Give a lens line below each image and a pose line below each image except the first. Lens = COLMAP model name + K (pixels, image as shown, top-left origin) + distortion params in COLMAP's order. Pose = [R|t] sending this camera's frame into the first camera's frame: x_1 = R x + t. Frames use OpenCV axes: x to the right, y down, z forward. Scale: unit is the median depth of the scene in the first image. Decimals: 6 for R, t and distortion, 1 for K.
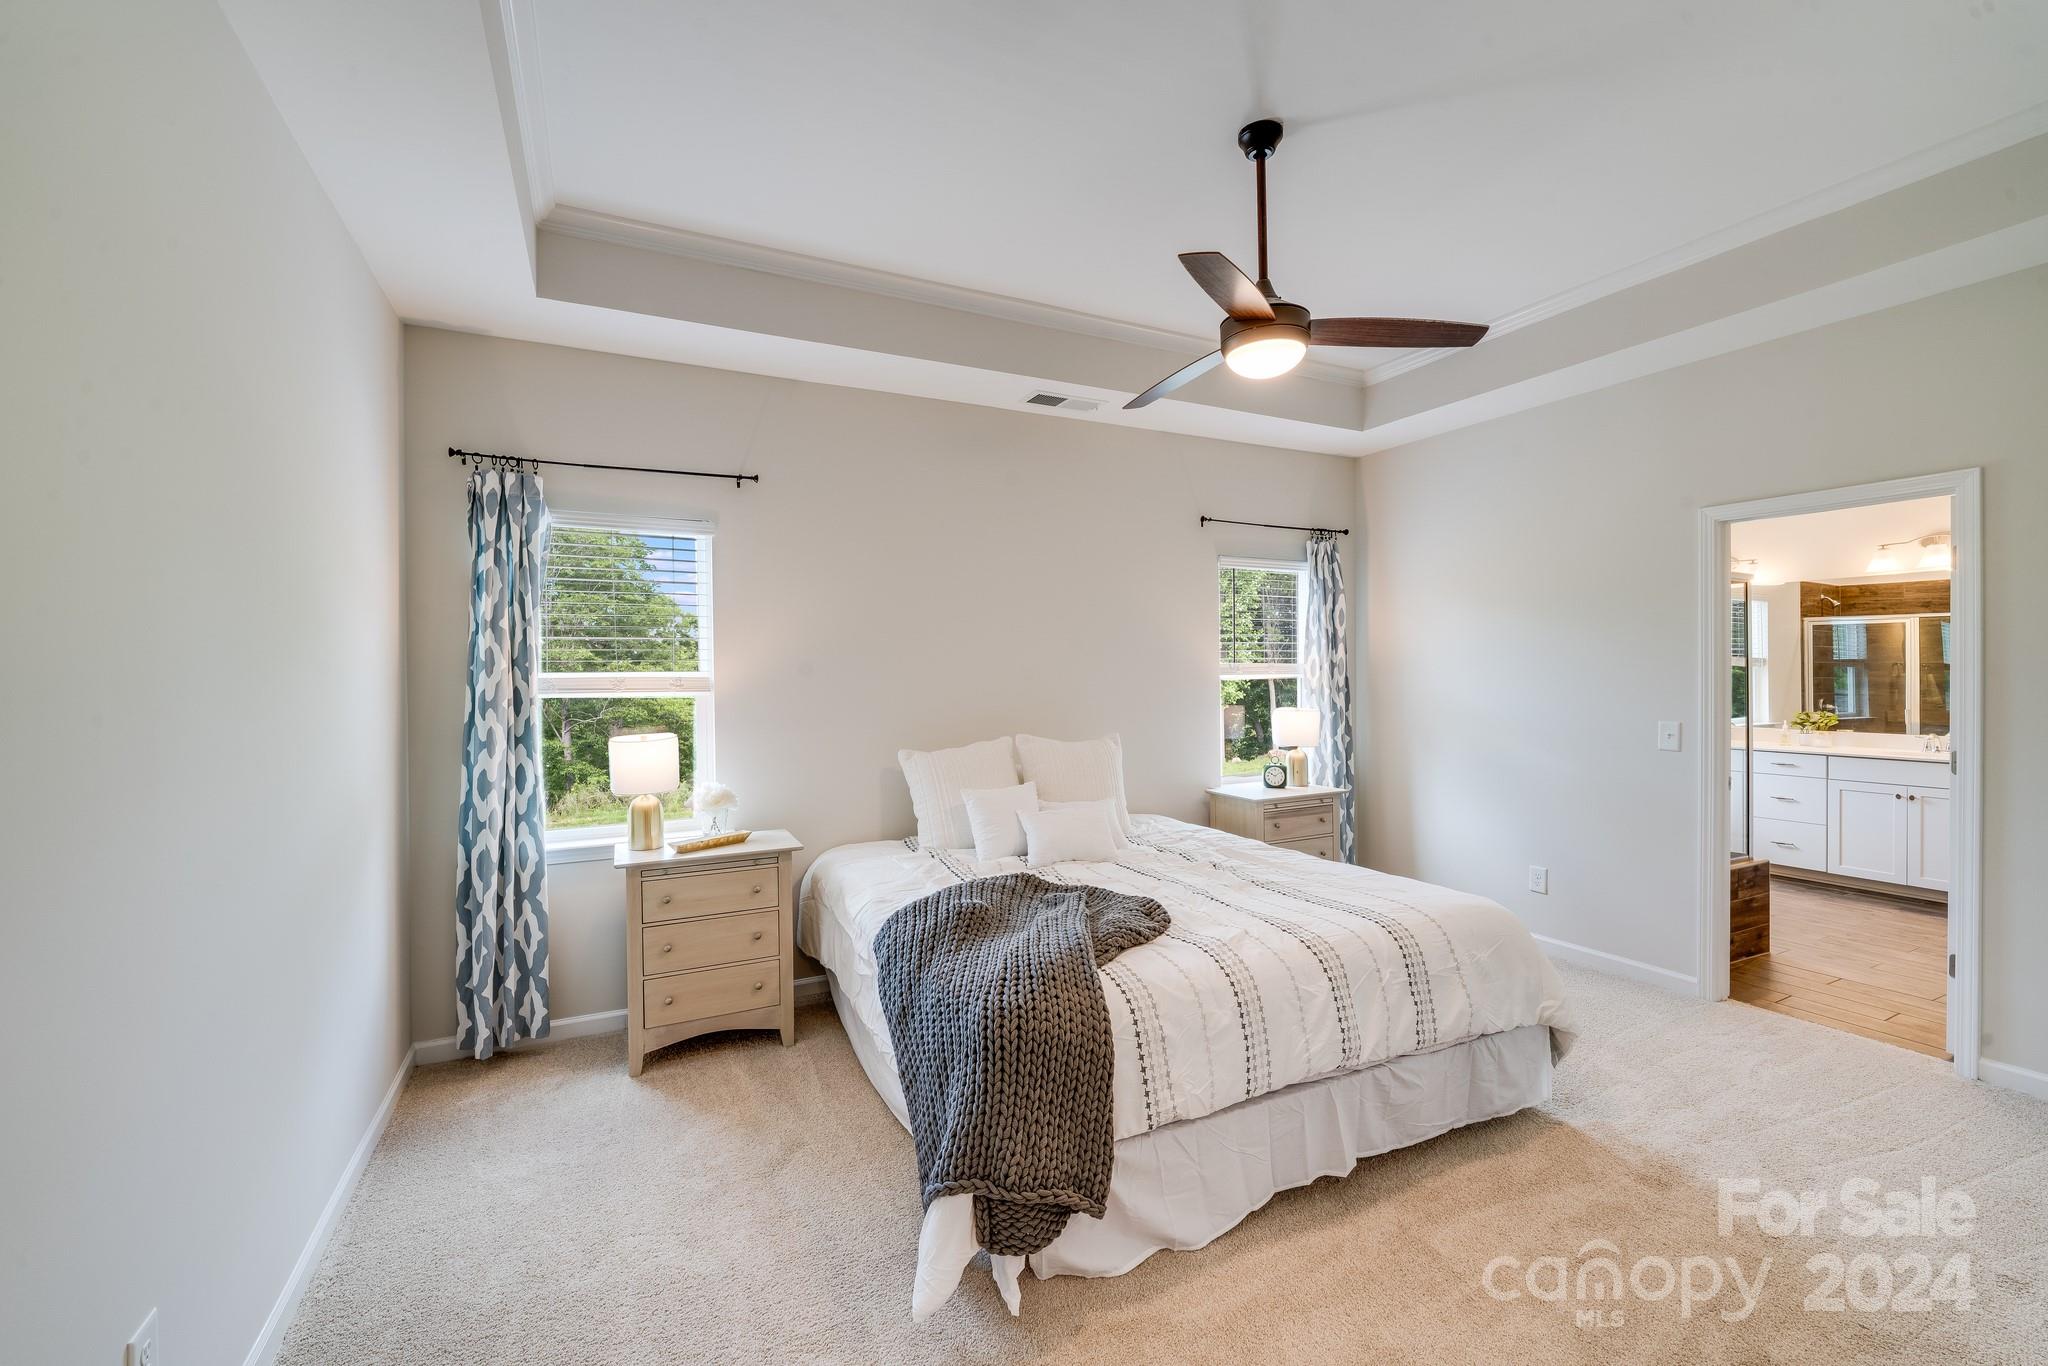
lens RADIAL K [[838.9, 0, 1044.3], [0, 838.9, 677.4], [0, 0, 1]] dist [-0.000579, -0.000589]
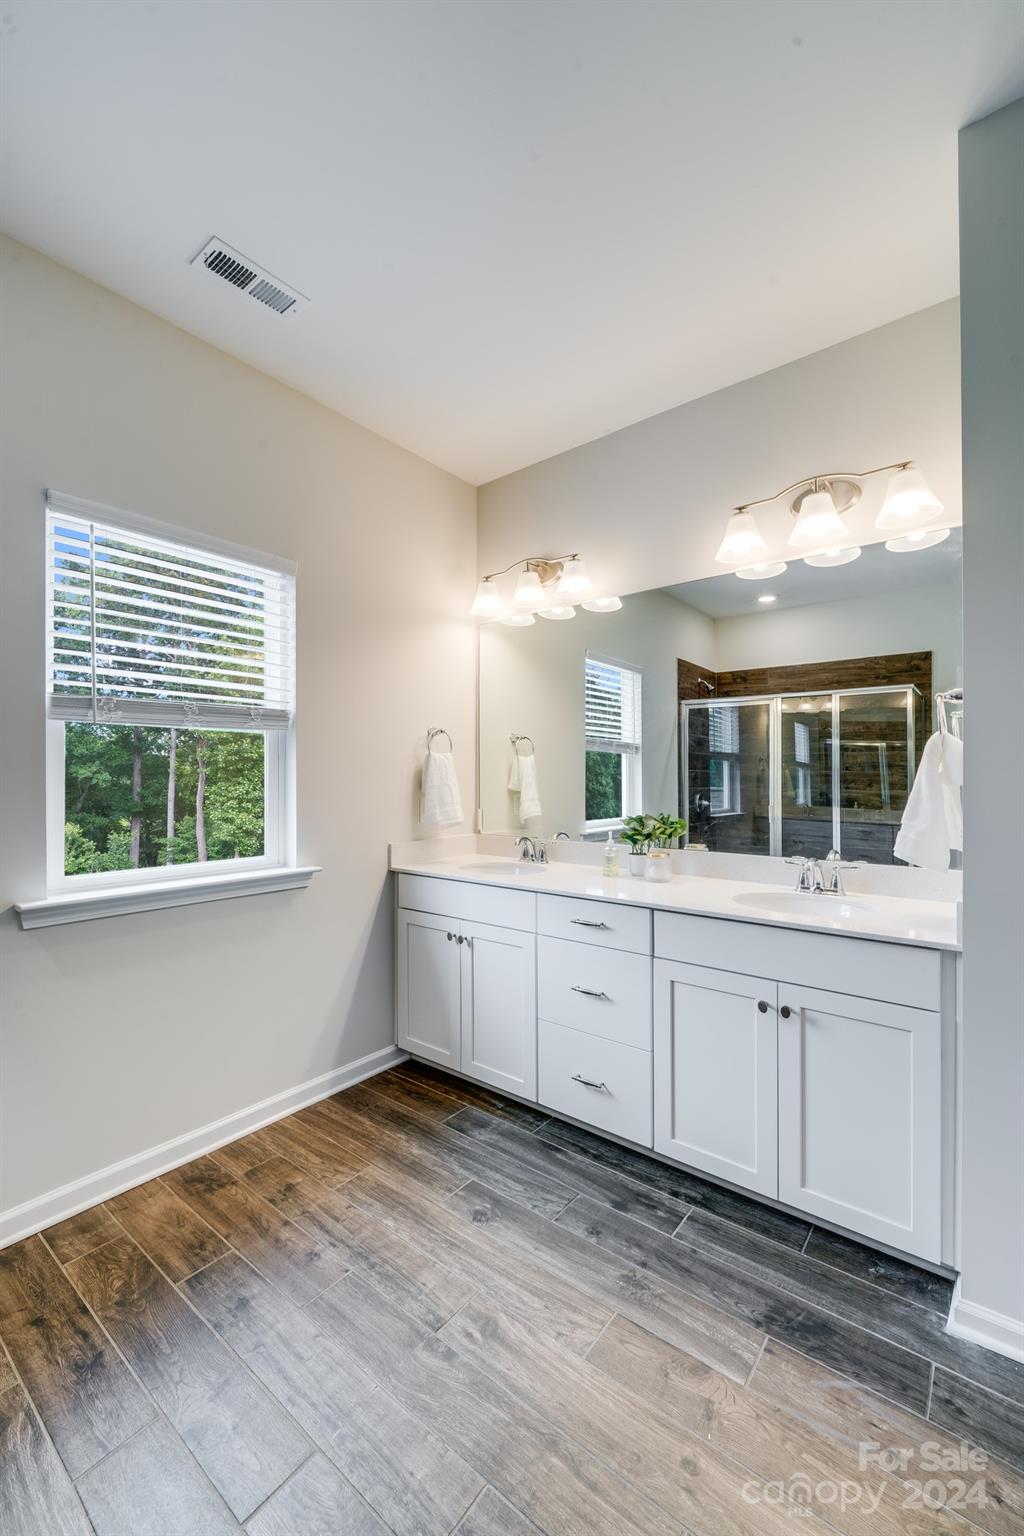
lens RADIAL K [[629.2, 0, 519.6], [0, 629.2, 775.2], [0, 0, 1]] dist [-0.000579, -0.000589]
pose [[0.911049, 0.009562, 0.412186, 0.484886], [-0.005707, 0.999928, -0.010583, 0.013714], [-0.412258, 0.007289, 0.911038, 0.475371]]
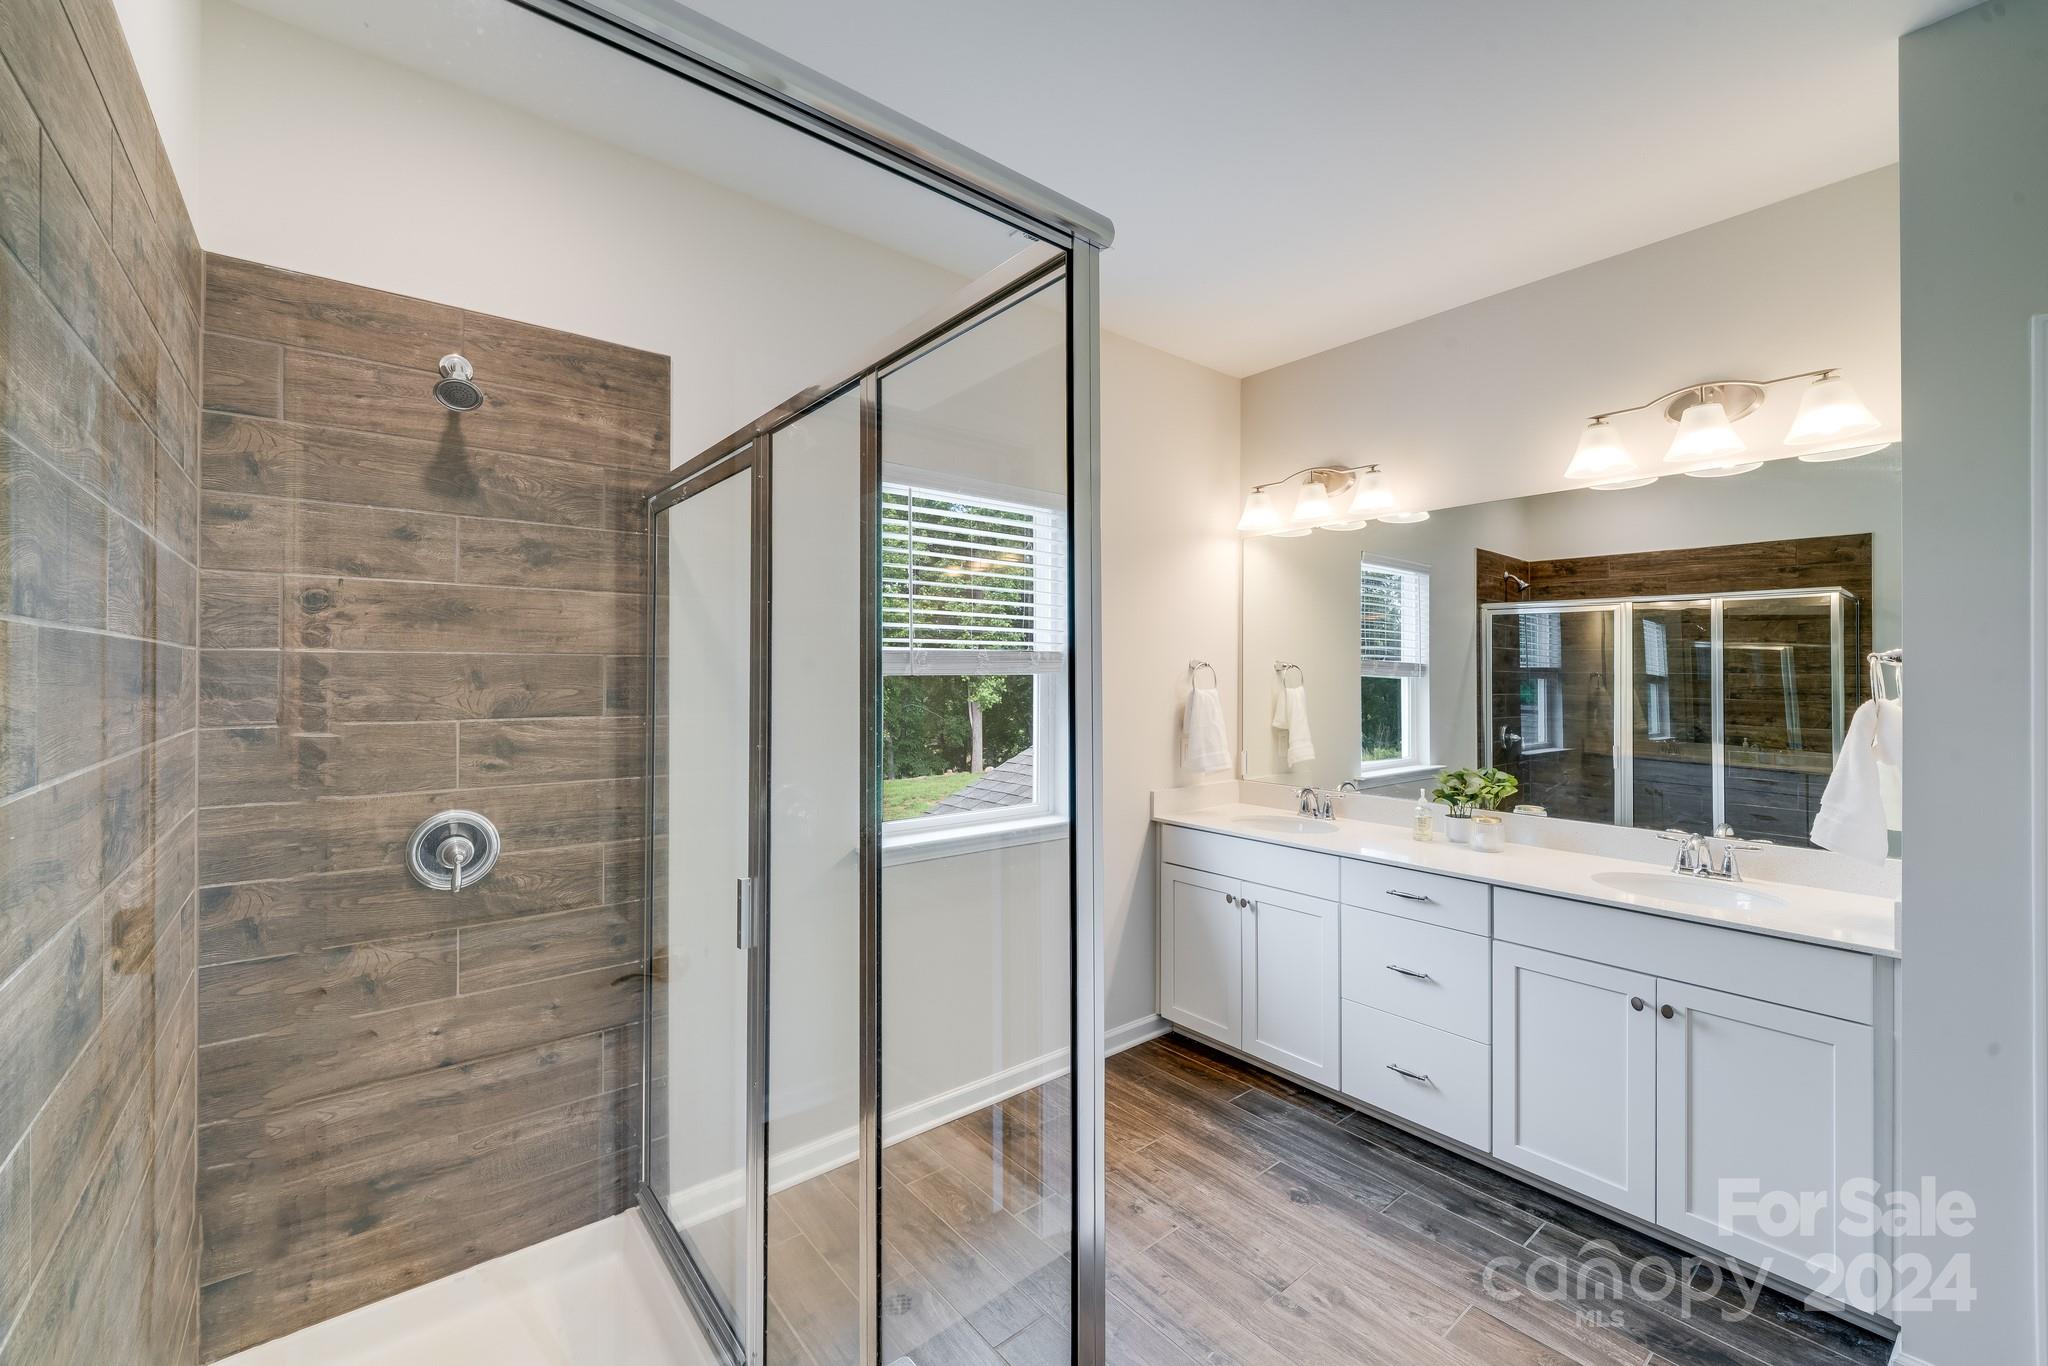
lens RADIAL K [[838.9, 0, 1016.1], [0, 838.9, 668.5], [0, 0, 1]] dist [-0.000579, -0.000589]
pose [[0.979044, 0.014468, 0.203136, 0.410450], [-0.011992, 0.999838, -0.013414, -0.006600], [-0.203297, 0.010697, 0.979059, 0.424196]]
